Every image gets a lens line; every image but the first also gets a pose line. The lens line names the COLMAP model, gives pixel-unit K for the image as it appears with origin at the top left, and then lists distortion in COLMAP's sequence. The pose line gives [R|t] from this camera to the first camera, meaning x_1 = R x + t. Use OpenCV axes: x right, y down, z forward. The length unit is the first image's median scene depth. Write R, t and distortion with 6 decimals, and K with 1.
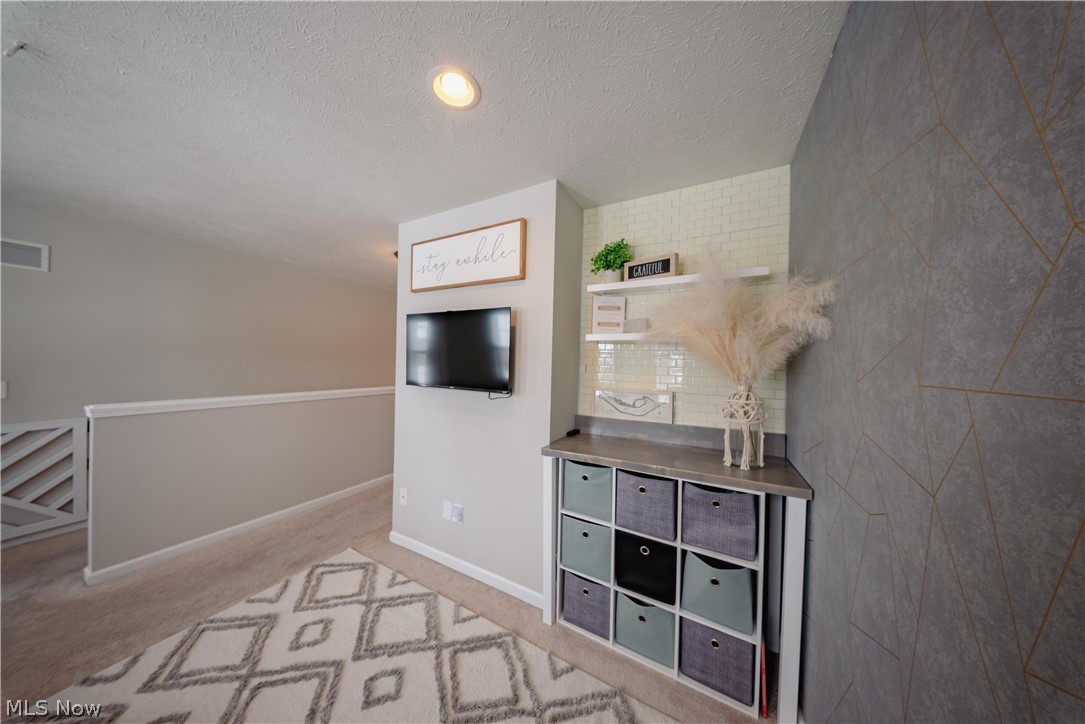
lens RADIAL K [[318.6, 0, 539.5], [0, 318.6, 362.3], [0, 0, 1]] dist [0.004309, -0.002523]
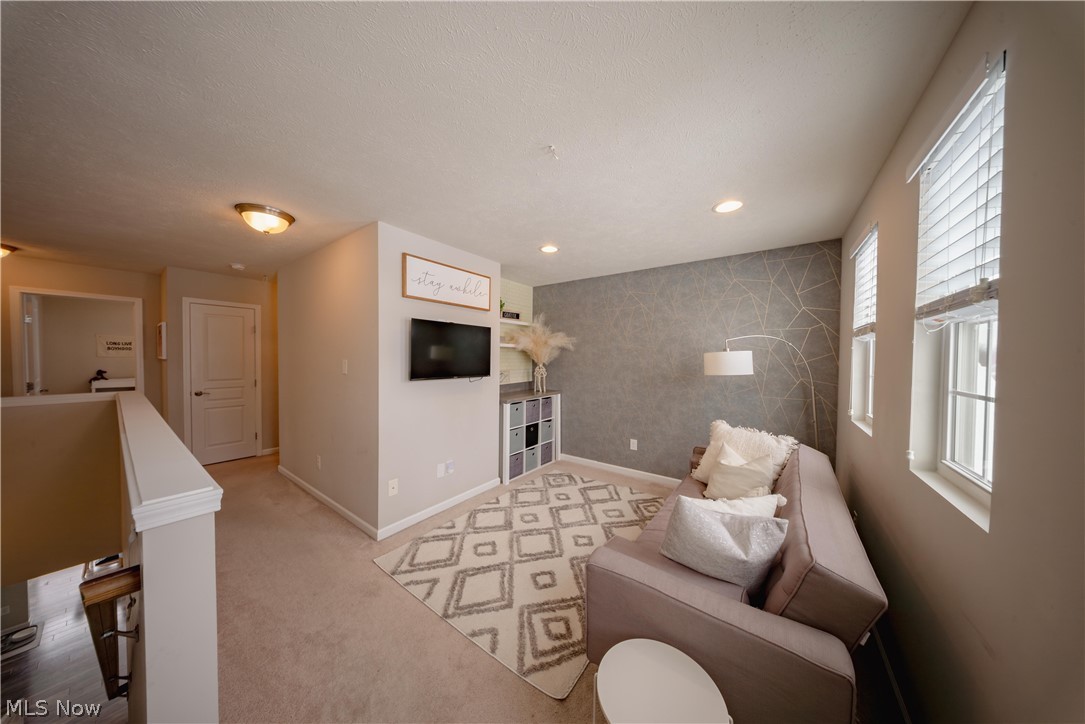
lens RADIAL K [[318.6, 0, 539.5], [0, 318.6, 362.3], [0, 0, 1]] dist [0.004309, -0.002523]
pose [[0.121562, -0.038348, 0.991843, -1.927821], [-0.002173, 0.999241, 0.038901, -0.050685], [-0.992581, -0.006884, 0.121386, 0.539867]]
